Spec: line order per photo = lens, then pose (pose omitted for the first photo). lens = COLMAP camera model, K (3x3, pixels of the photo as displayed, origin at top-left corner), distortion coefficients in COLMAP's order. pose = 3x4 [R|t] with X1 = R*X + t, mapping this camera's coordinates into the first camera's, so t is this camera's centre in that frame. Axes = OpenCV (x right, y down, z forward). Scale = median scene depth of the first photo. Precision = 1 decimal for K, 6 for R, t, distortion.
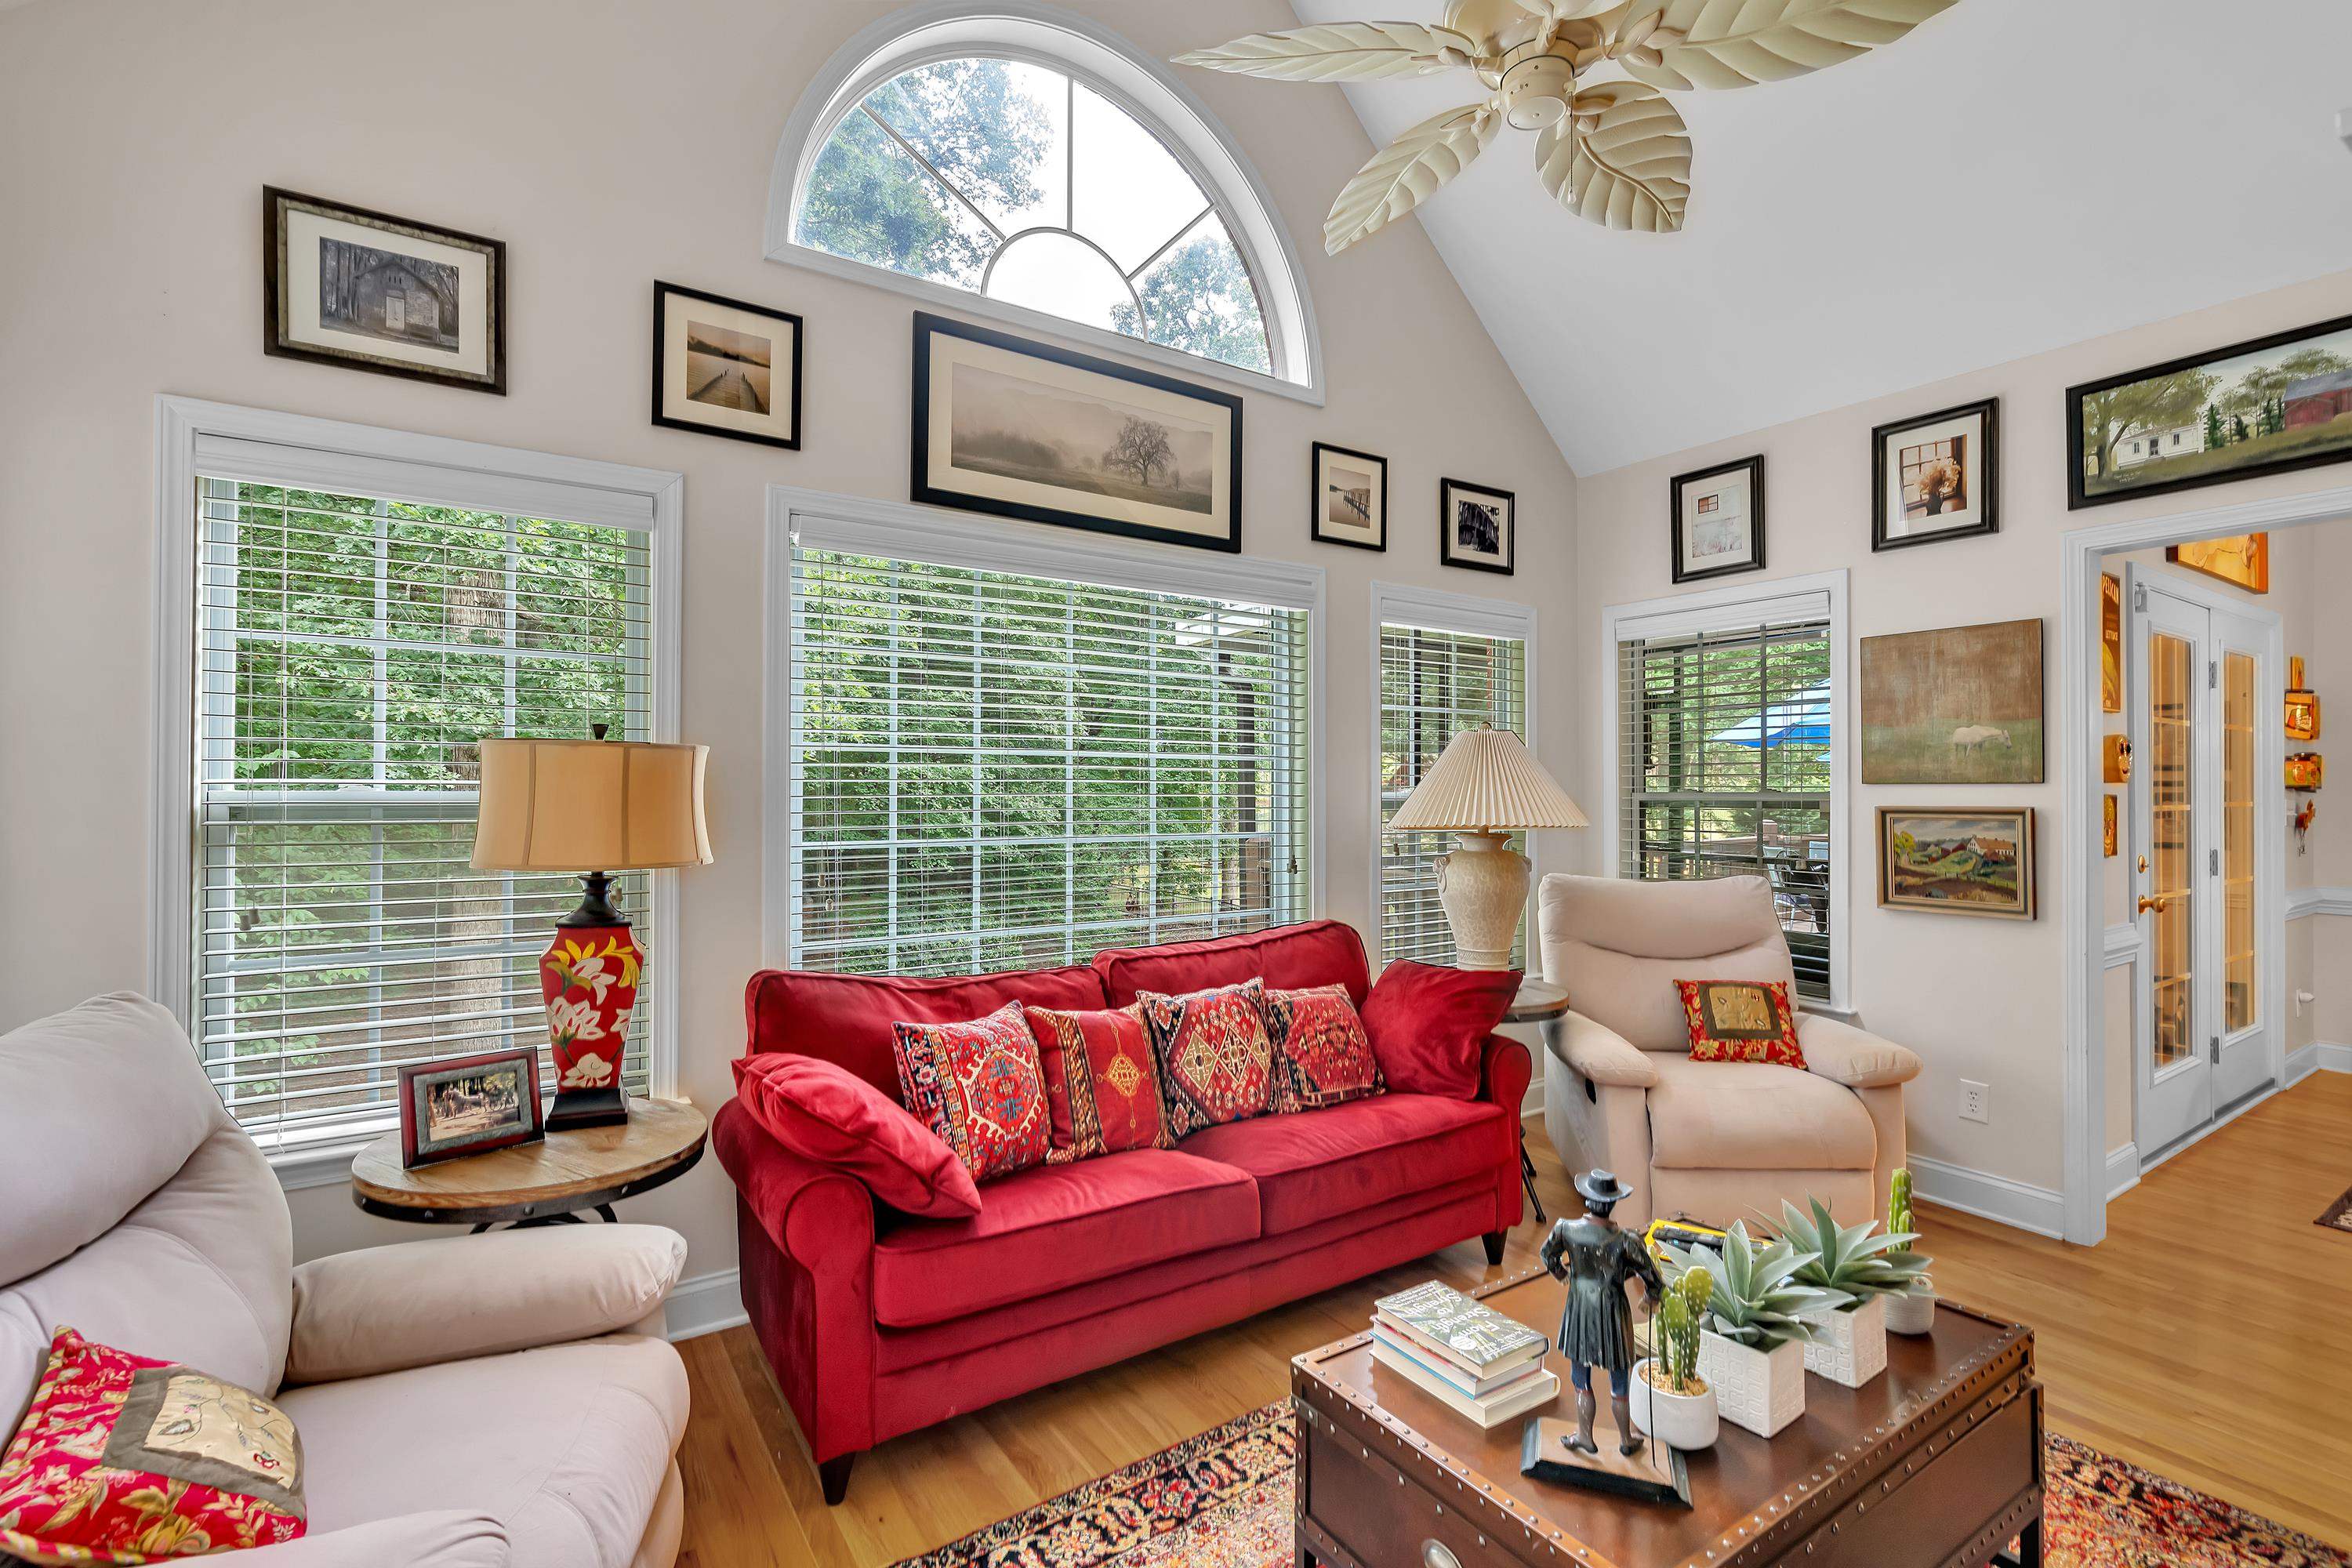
lens RADIAL K [[1055.6, 0, 1181.6], [0, 1055.6, 785.9], [0, 0, 1]] dist [0.000249, 0.000158]
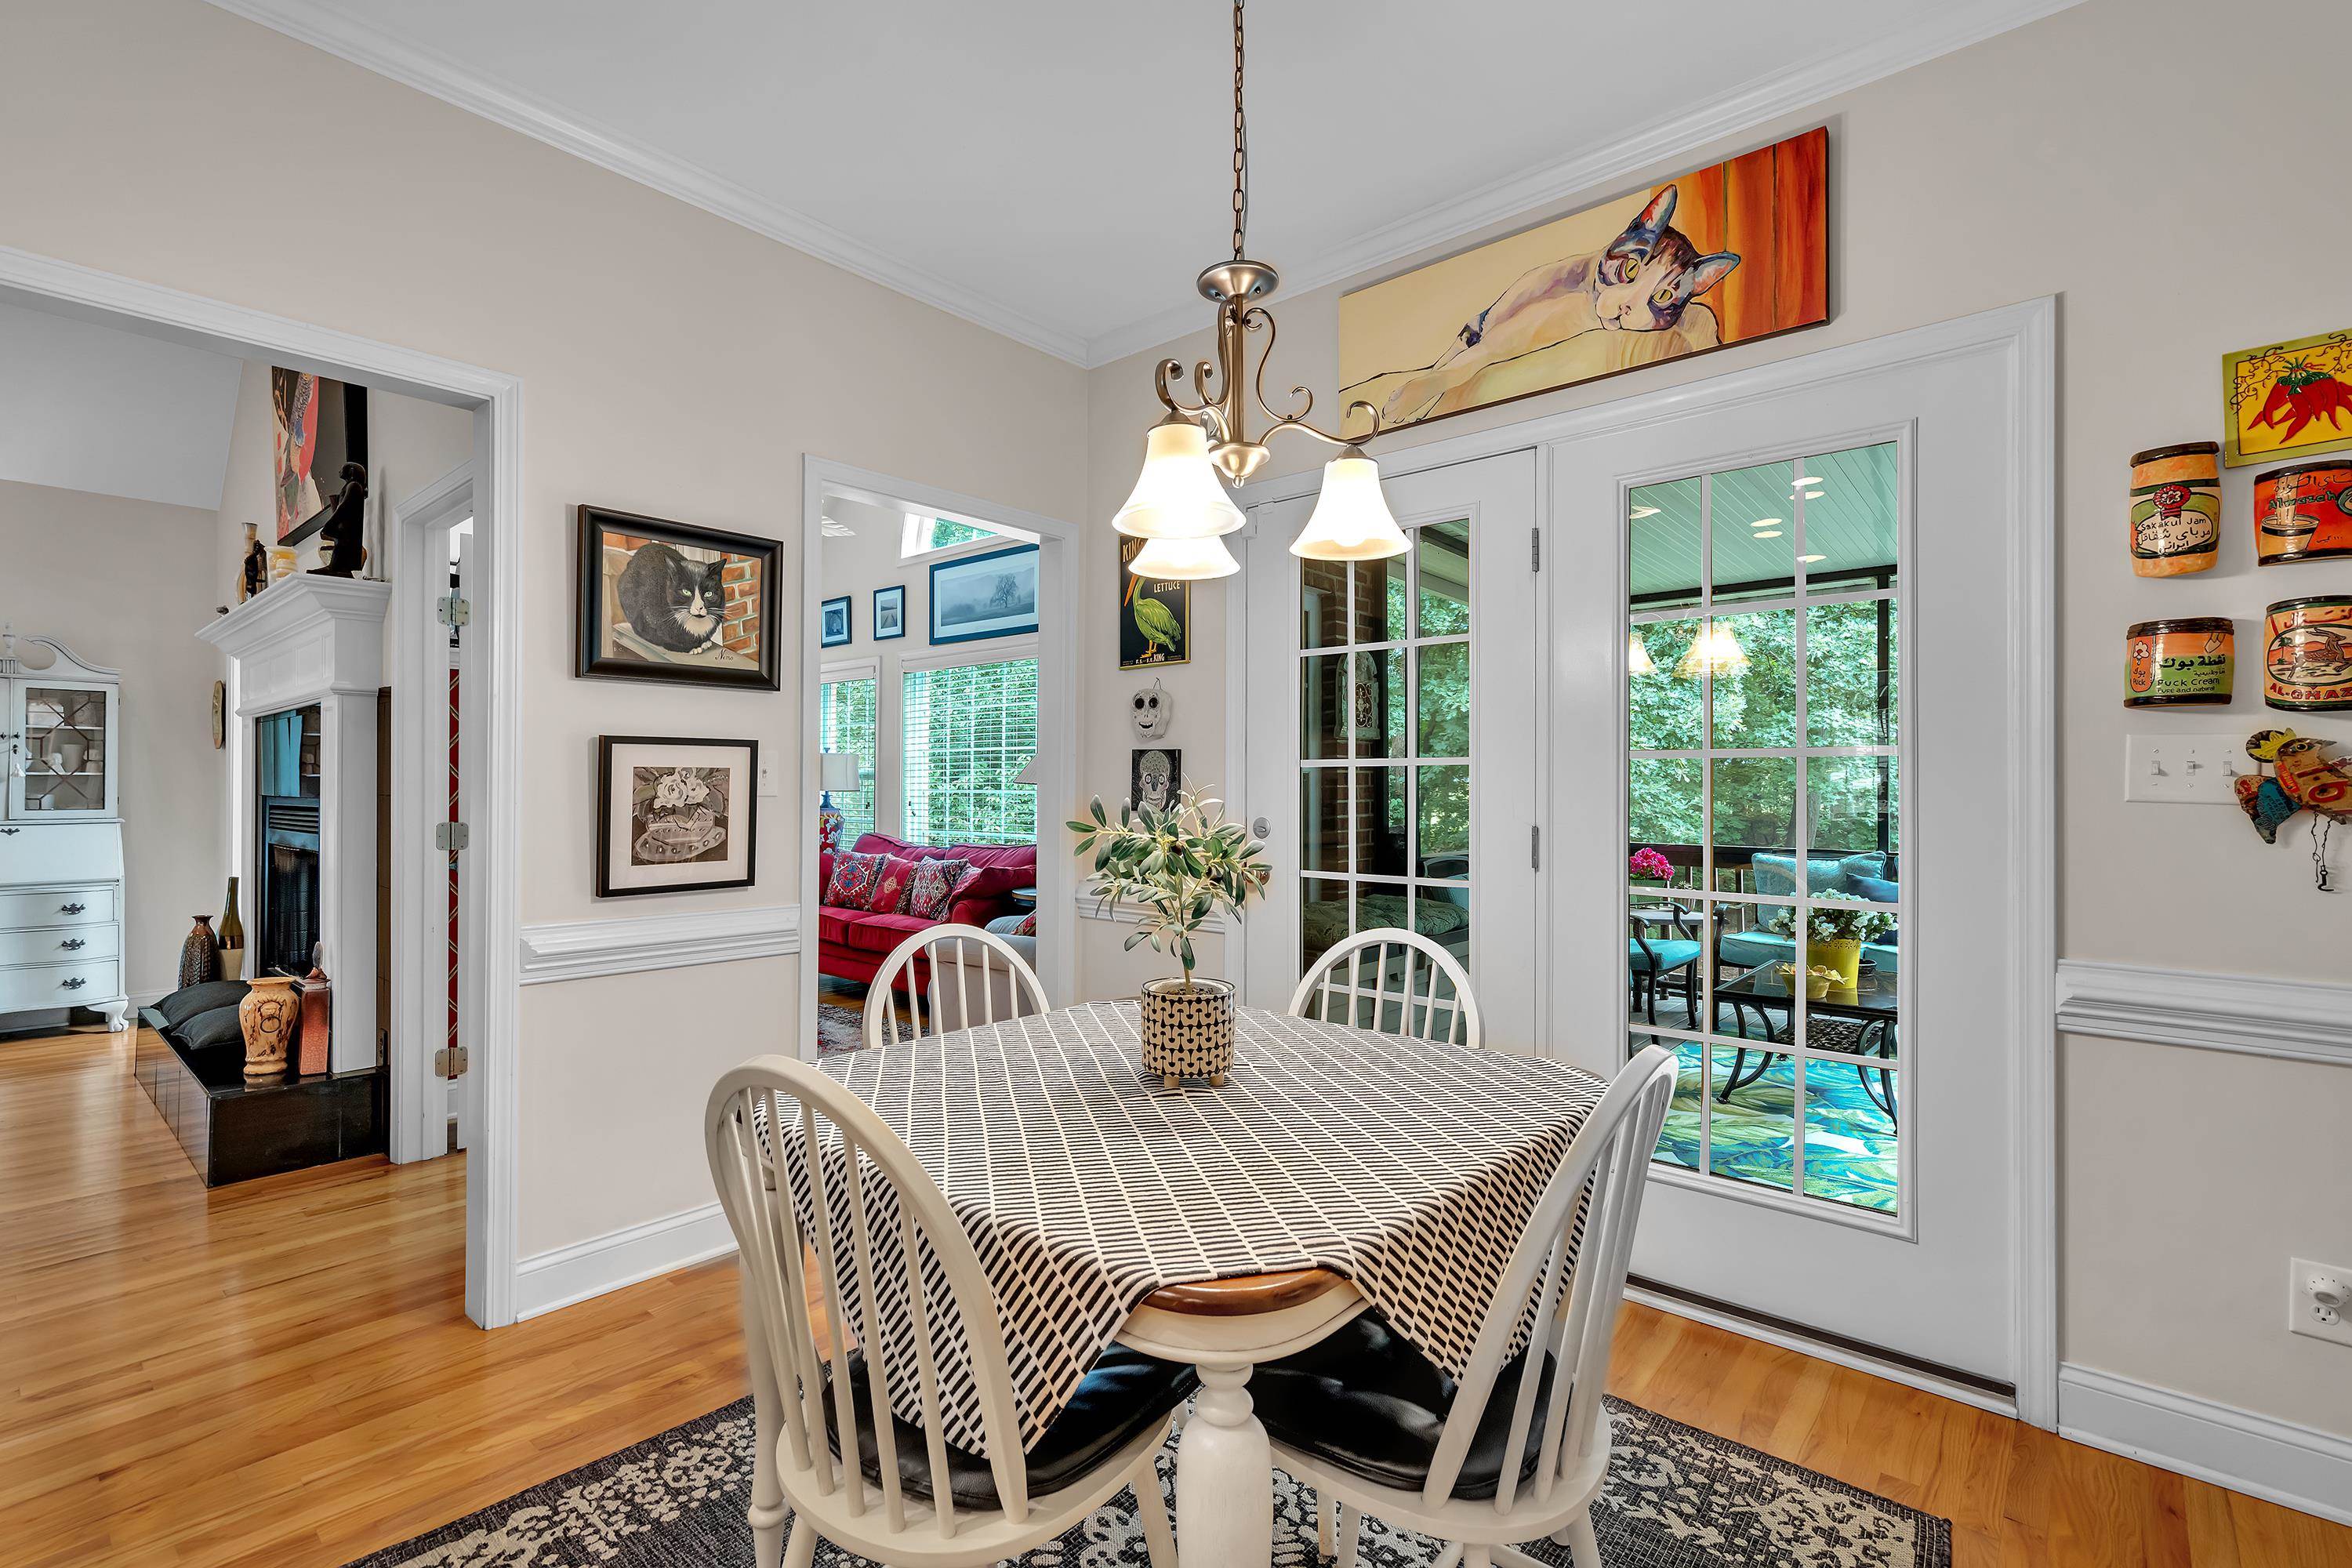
lens RADIAL K [[1055.6, 0, 1181.6], [0, 1055.6, 785.9], [0, 0, 1]] dist [0.000249, 0.000158]
pose [[0.273690, -0.002883, -0.961814, 2.314420], [0.002627, 0.999994, -0.002249, 0.055960], [0.961814, -0.001911, 0.273696, 0.947432]]
